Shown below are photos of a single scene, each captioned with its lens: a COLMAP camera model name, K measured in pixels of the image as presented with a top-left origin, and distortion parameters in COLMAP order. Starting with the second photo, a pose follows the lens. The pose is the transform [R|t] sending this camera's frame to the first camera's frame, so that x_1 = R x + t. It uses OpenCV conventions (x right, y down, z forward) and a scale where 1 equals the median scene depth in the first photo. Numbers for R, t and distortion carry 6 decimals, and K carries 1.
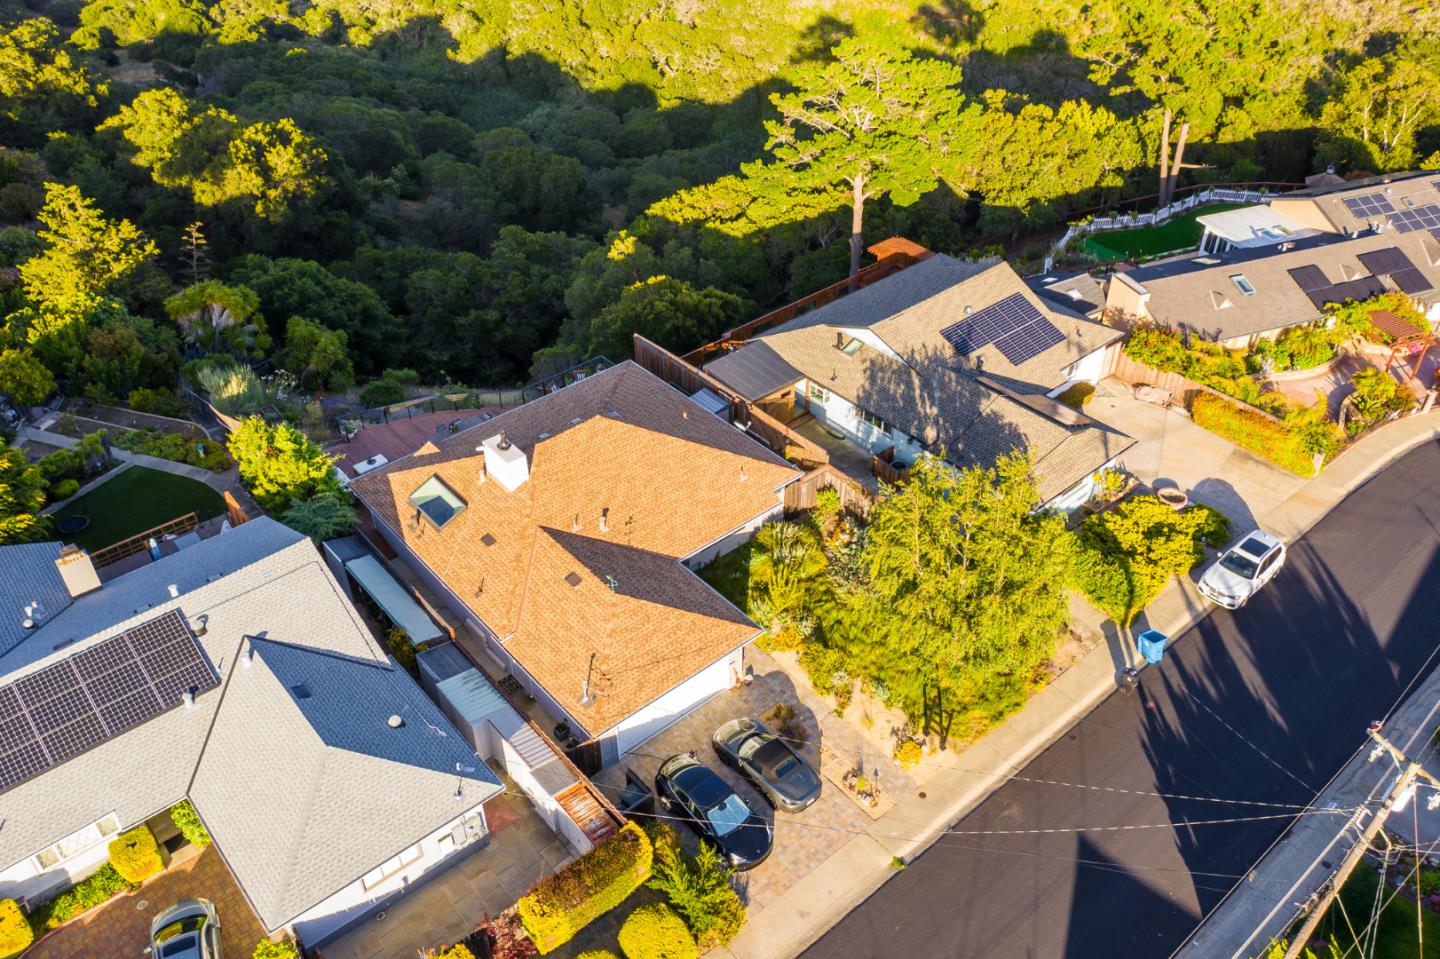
lens RADIAL K [[1068.2, 0, 720.0], [0, 1068.2, 479.5], [0, 0, 1]] dist [0.003882, -0.001080]
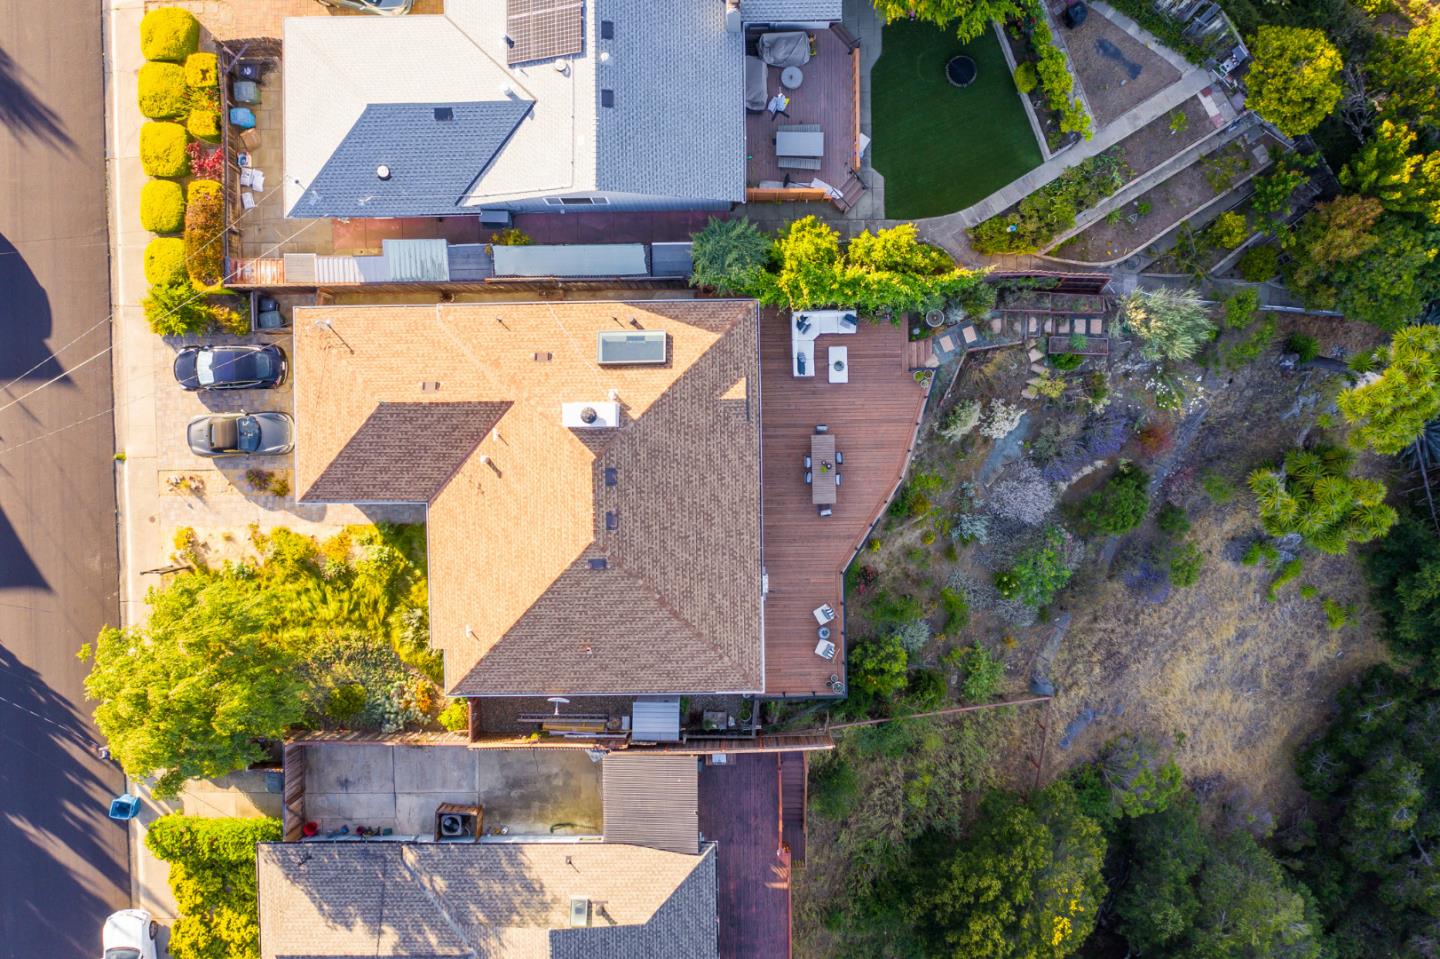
lens RADIAL K [[1068.2, 0, 720.0], [0, 1068.2, 479.5], [0, 0, 1]] dist [0.003882, -0.001080]
pose [[-0.647859, 0.761032, 0.033293, -0.300045], [-0.462604, -0.427781, 0.776531, -0.918537], [0.605207, 0.487682, 0.629199, 0.601633]]
